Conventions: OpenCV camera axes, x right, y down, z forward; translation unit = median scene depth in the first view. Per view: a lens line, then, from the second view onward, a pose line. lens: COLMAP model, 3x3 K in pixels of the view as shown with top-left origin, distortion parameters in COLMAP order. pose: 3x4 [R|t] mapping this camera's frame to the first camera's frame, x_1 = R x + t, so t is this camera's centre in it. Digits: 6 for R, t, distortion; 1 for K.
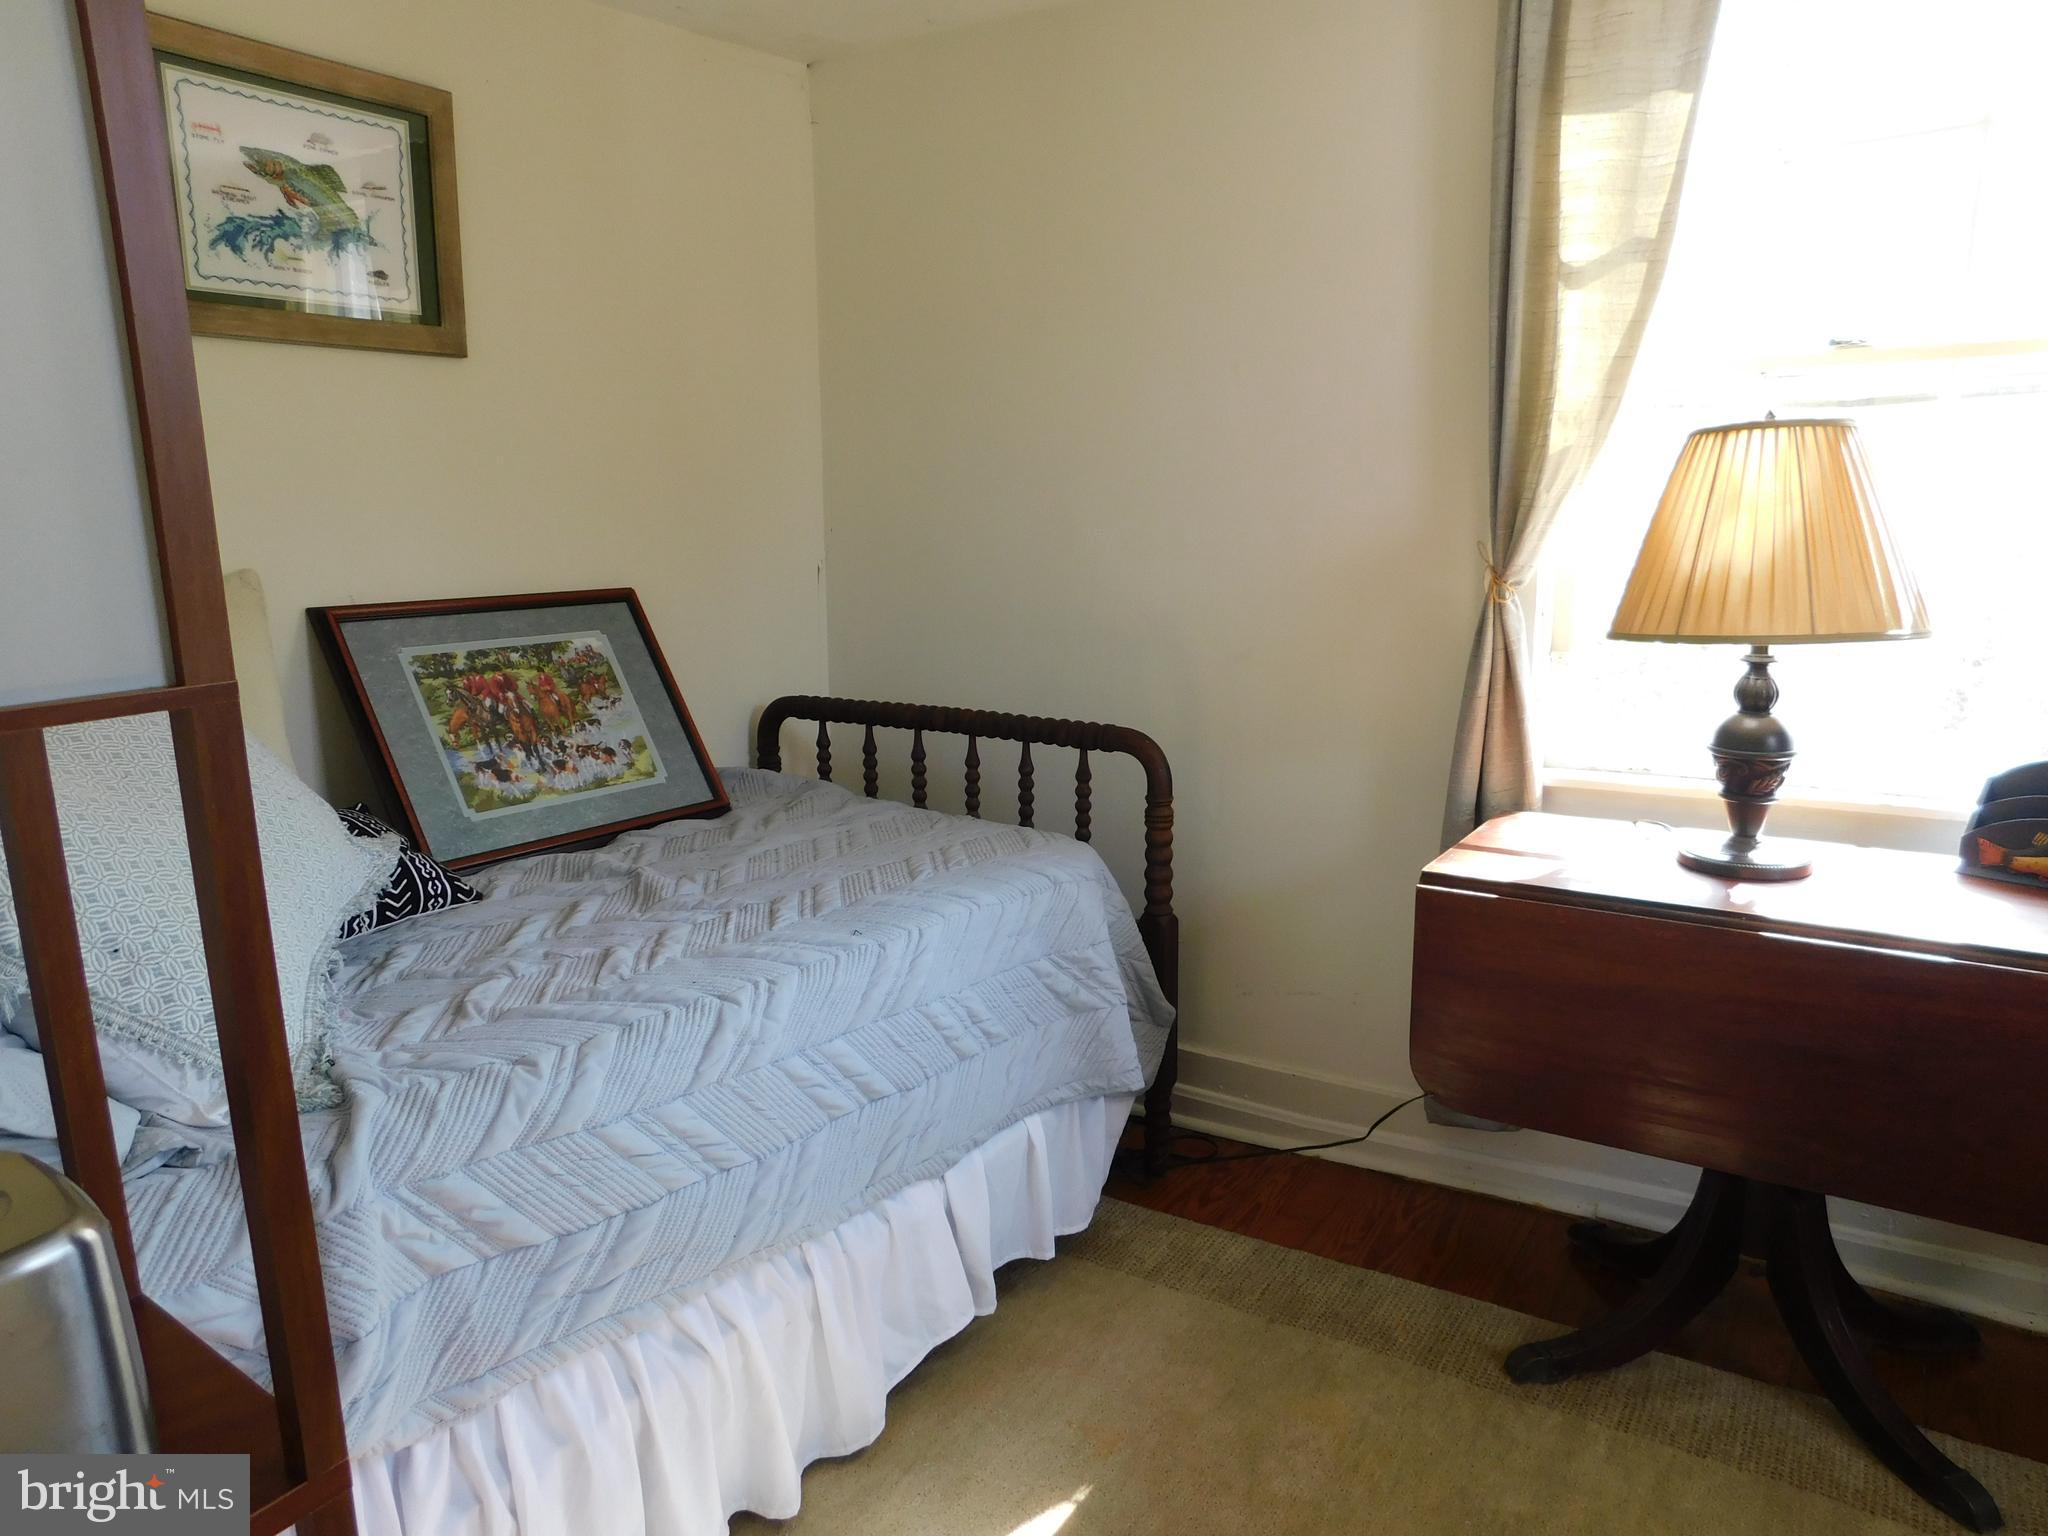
lens RADIAL K [[1357.0, 0, 1026.8], [0, 1357.0, 760.9], [0, 0, 1]] dist [-0.068777, 0.056076]
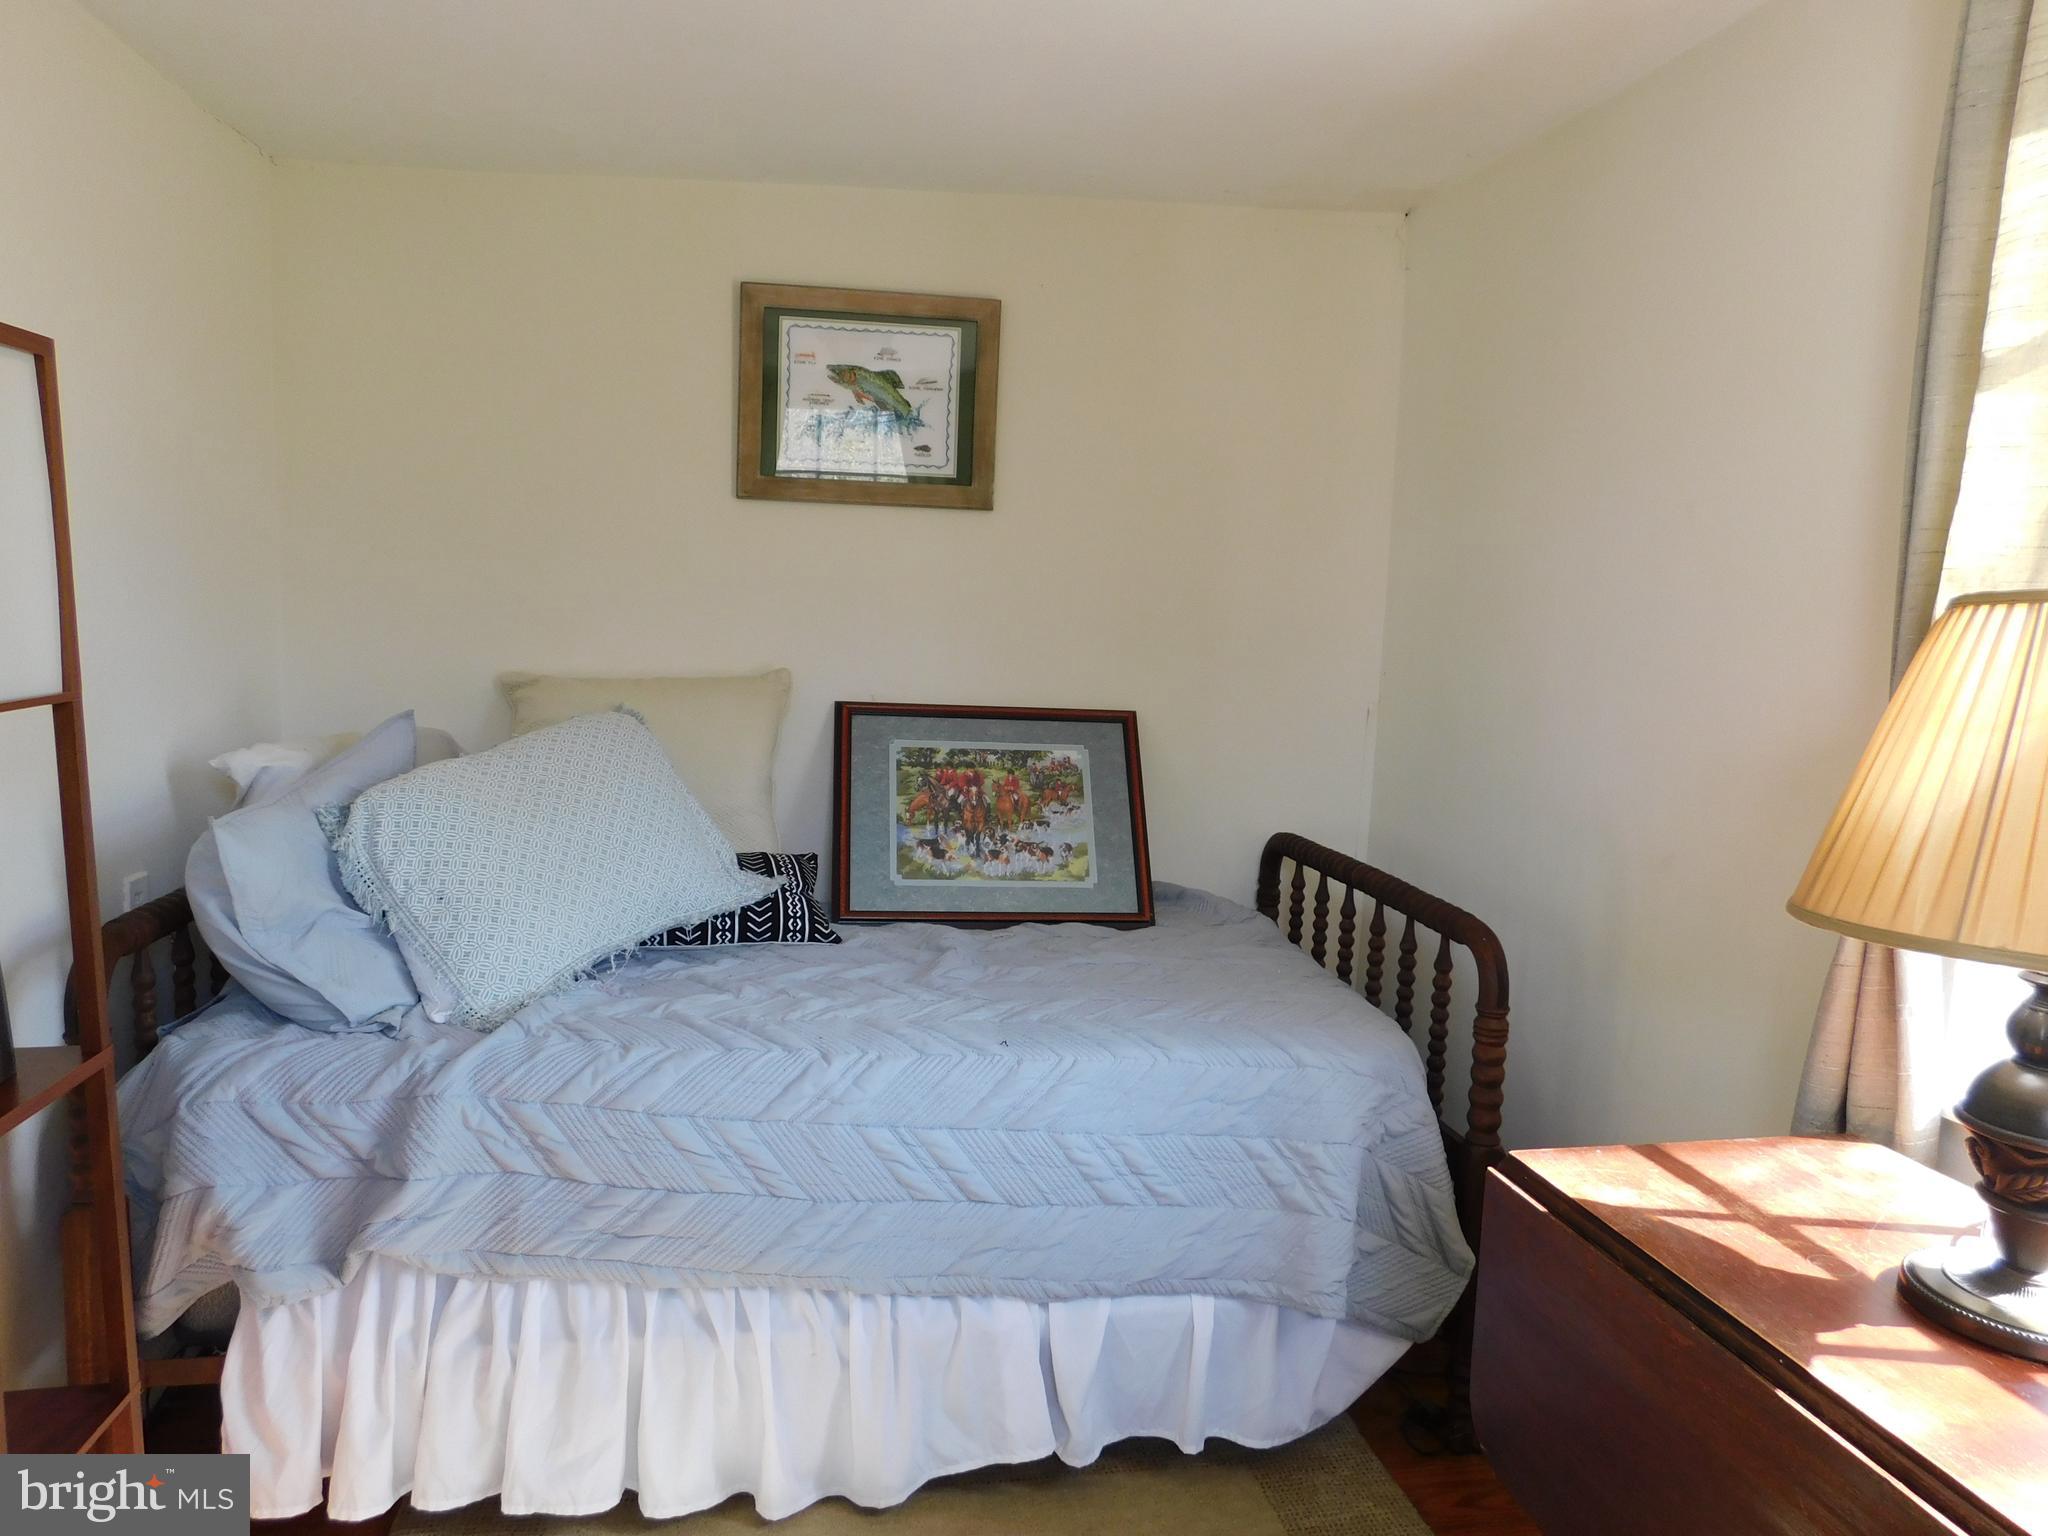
lens RADIAL K [[1357.0, 0, 1026.8], [0, 1357.0, 760.9], [0, 0, 1]] dist [-0.068777, 0.056076]
pose [[0.694247, 0.113330, -0.710758, 0.522951], [-0.176008, 0.984275, -0.014977, -0.067120], [0.697884, 0.135497, 0.703277, 0.195546]]
